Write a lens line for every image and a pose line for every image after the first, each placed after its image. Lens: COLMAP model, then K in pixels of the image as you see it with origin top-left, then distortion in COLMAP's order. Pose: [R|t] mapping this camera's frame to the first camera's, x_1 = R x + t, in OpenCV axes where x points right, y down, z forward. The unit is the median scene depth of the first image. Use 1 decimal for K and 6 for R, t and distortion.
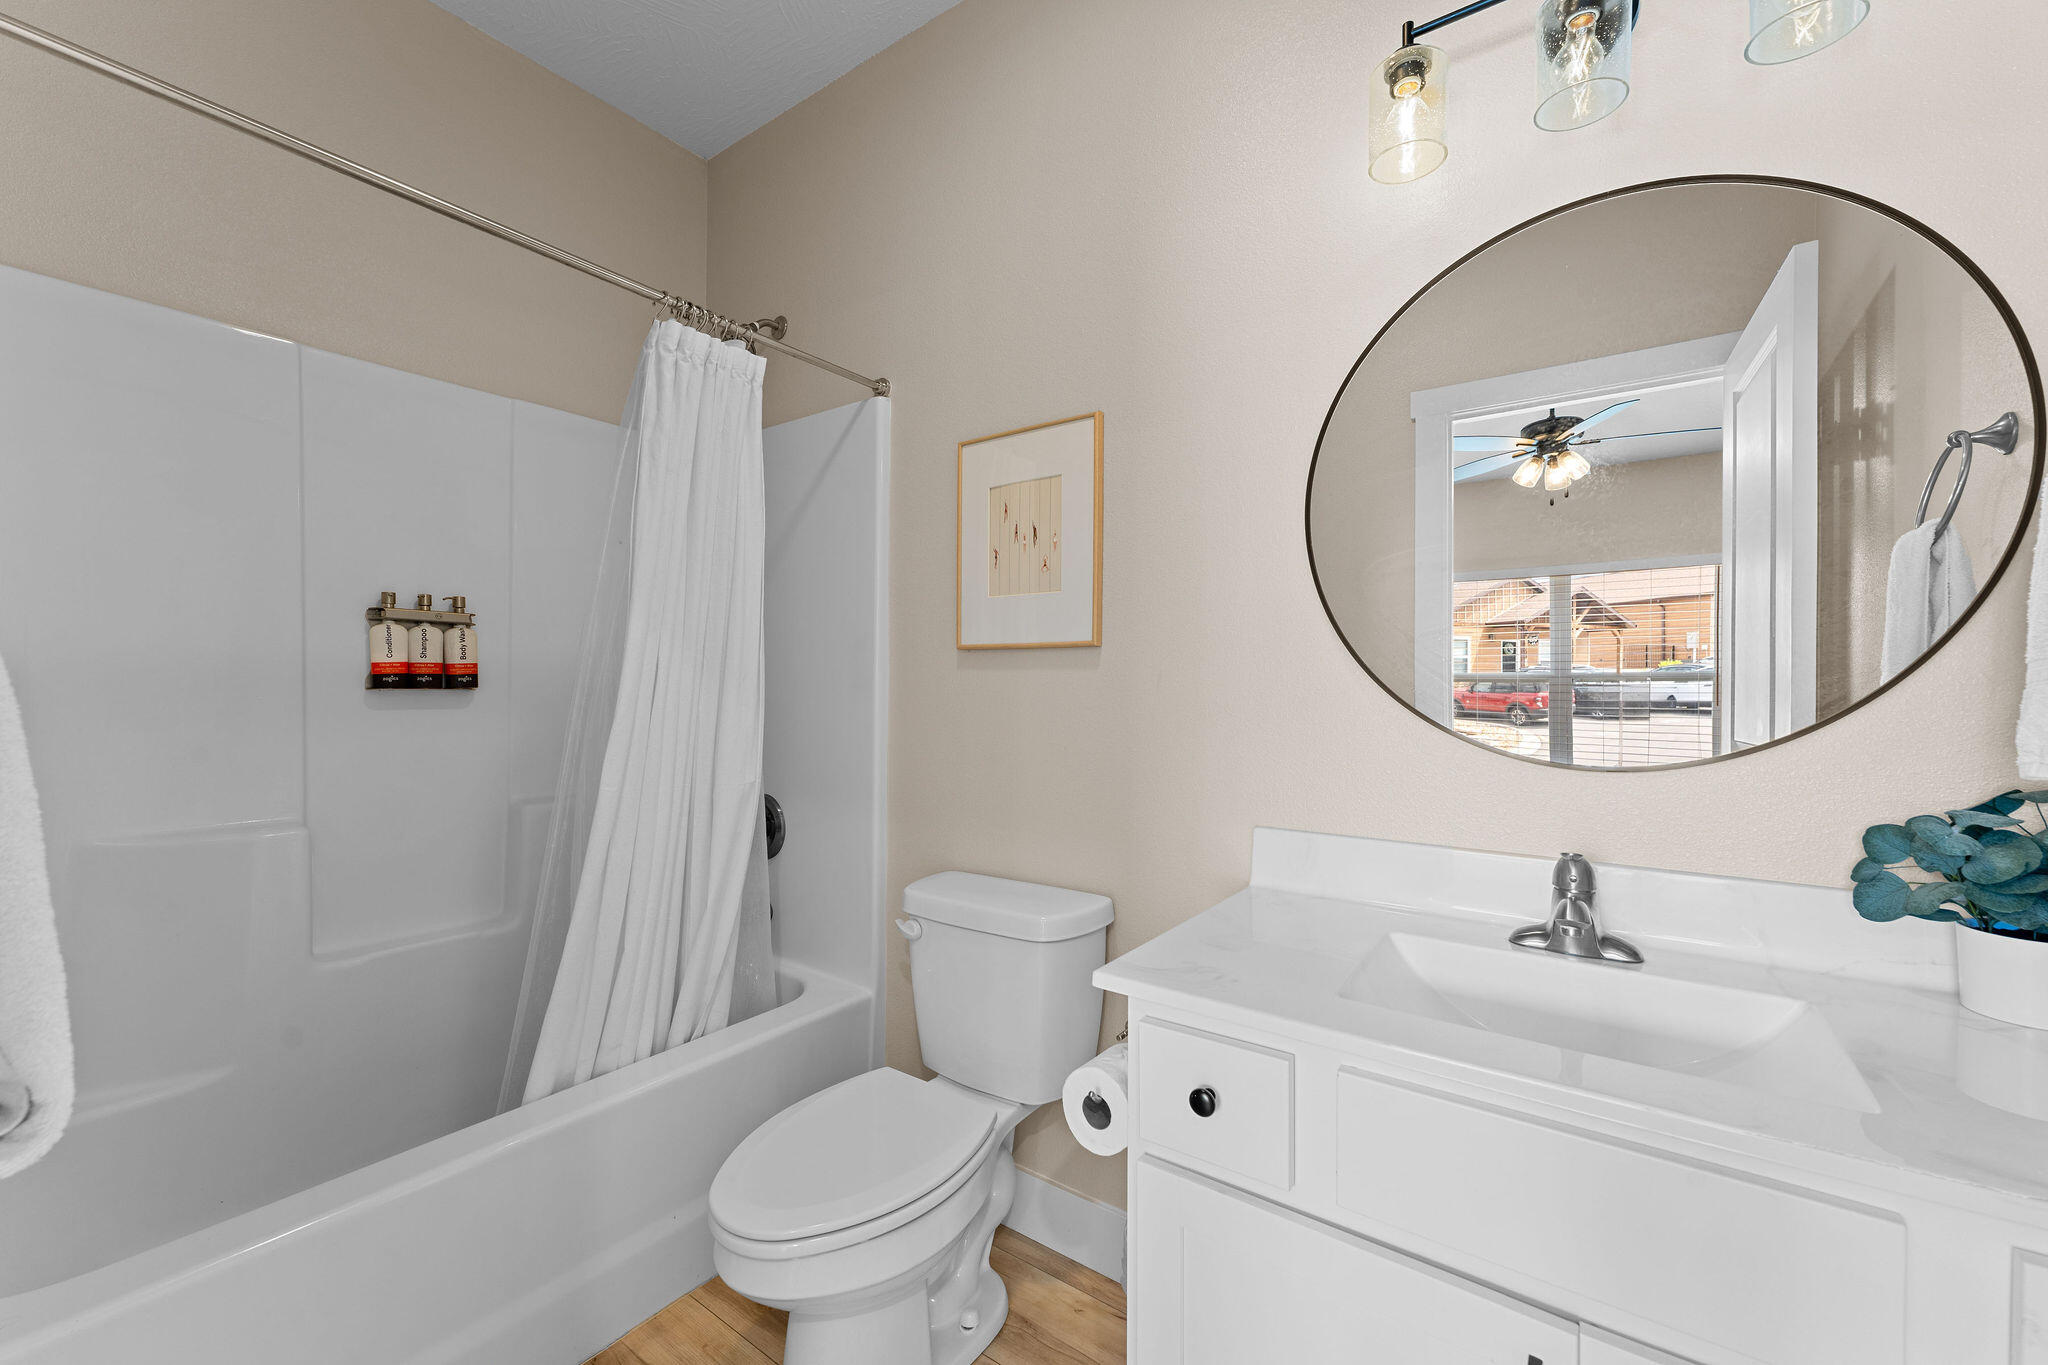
lens RADIAL K [[812.4, 0, 1024.0], [0, 812.4, 682.5], [0, 0, 1]] dist [0.001011, 0.000184]
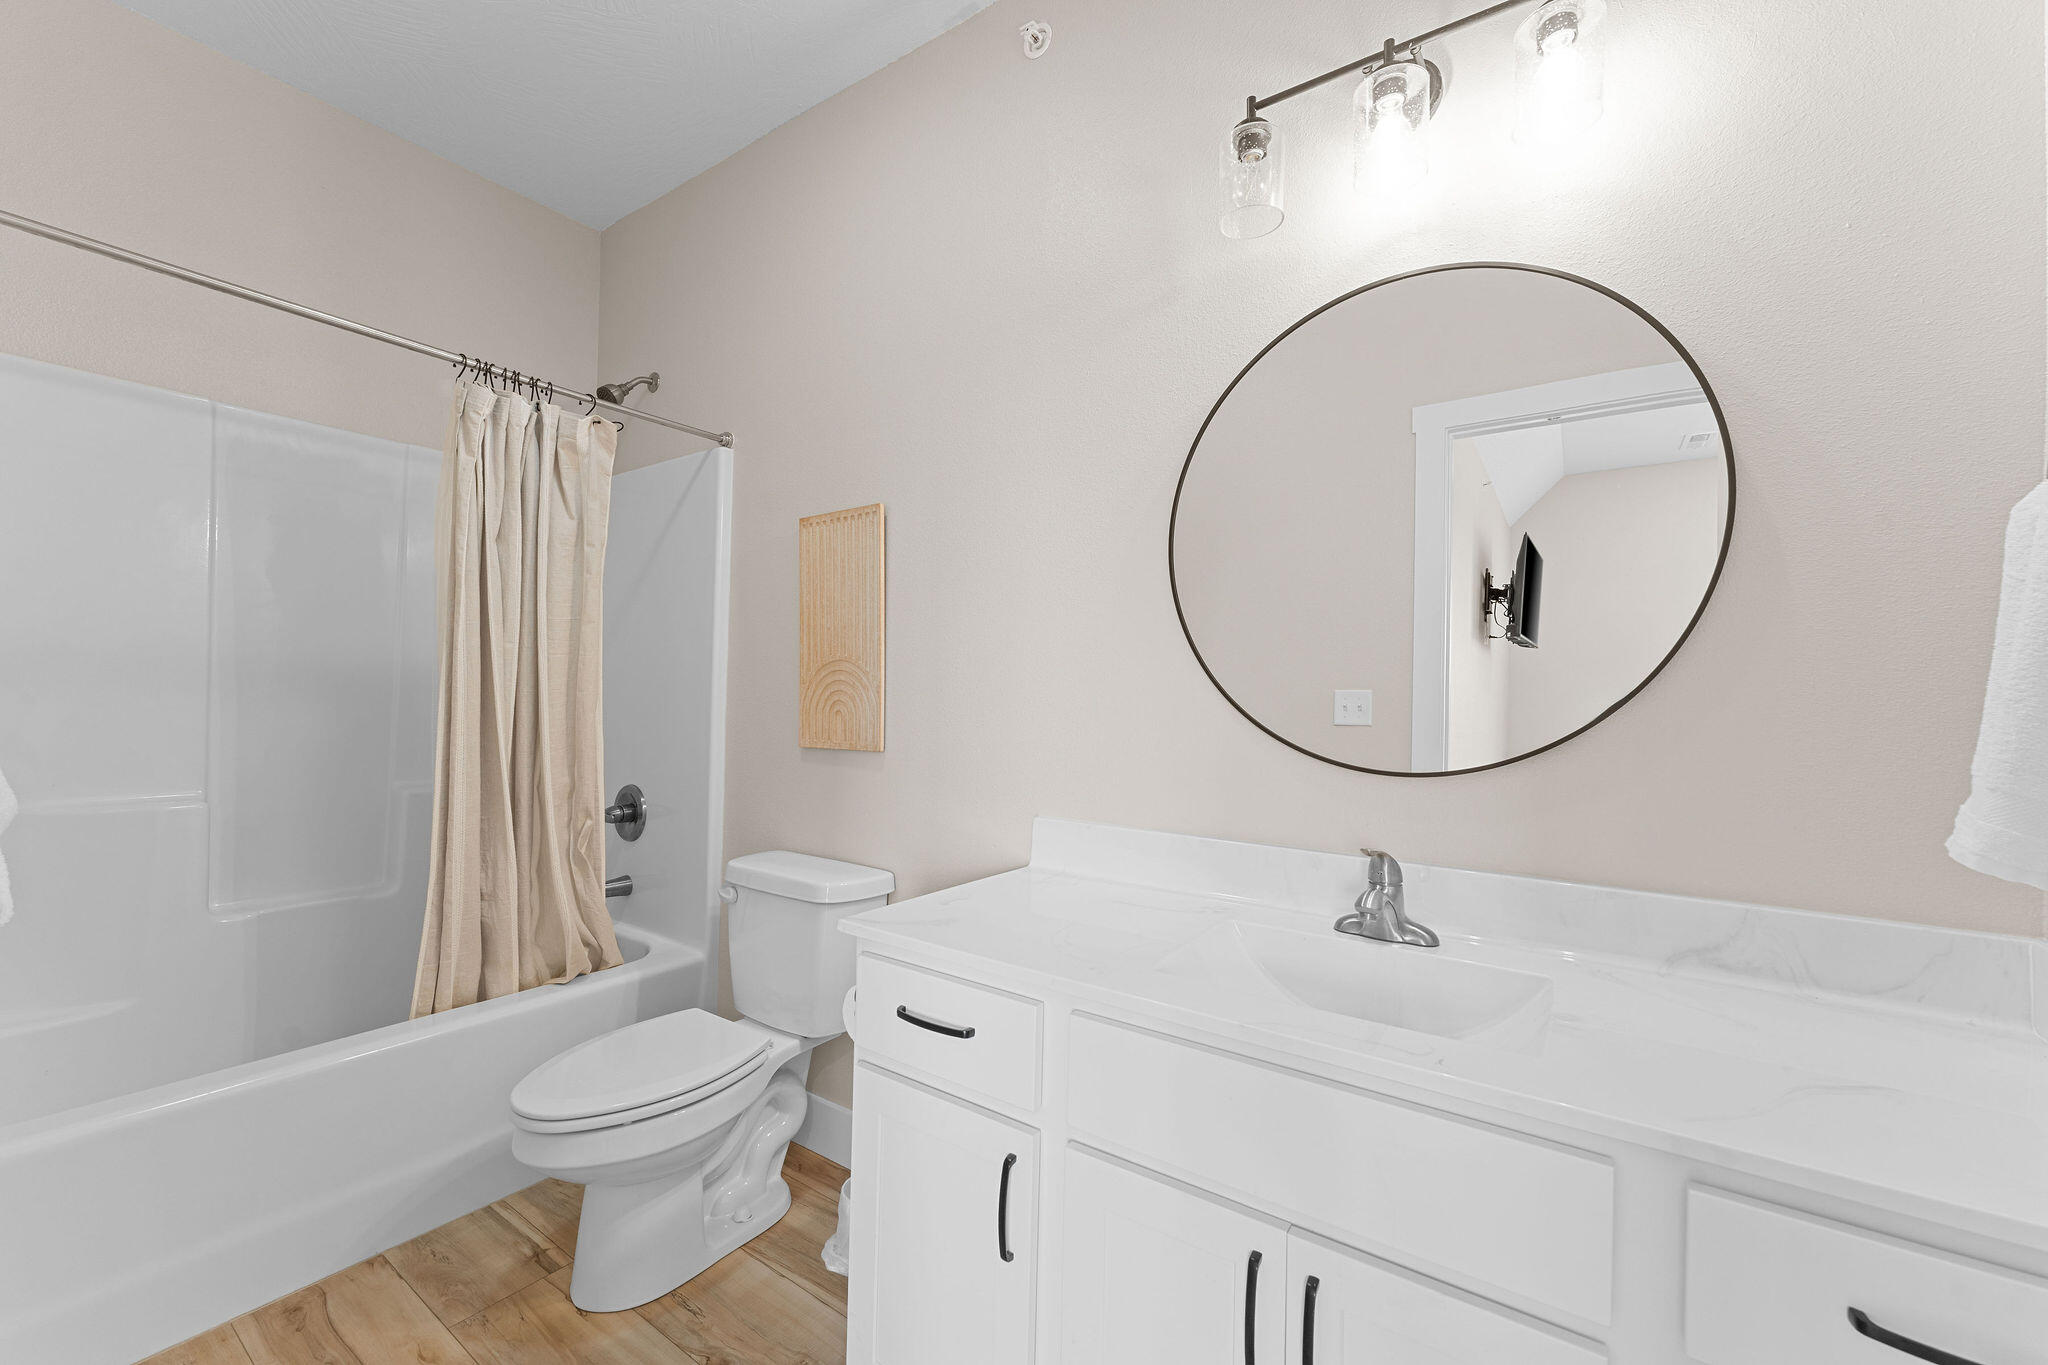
lens RADIAL K [[812.4, 0, 1024.0], [0, 812.4, 682.5], [0, 0, 1]] dist [0.001011, 0.000184]
pose [[0.999756, 0.012326, 0.018355, 0.248746], [-0.012034, 0.999801, -0.015925, 0.003775], [-0.018547, 0.015700, 0.999705, -0.190075]]
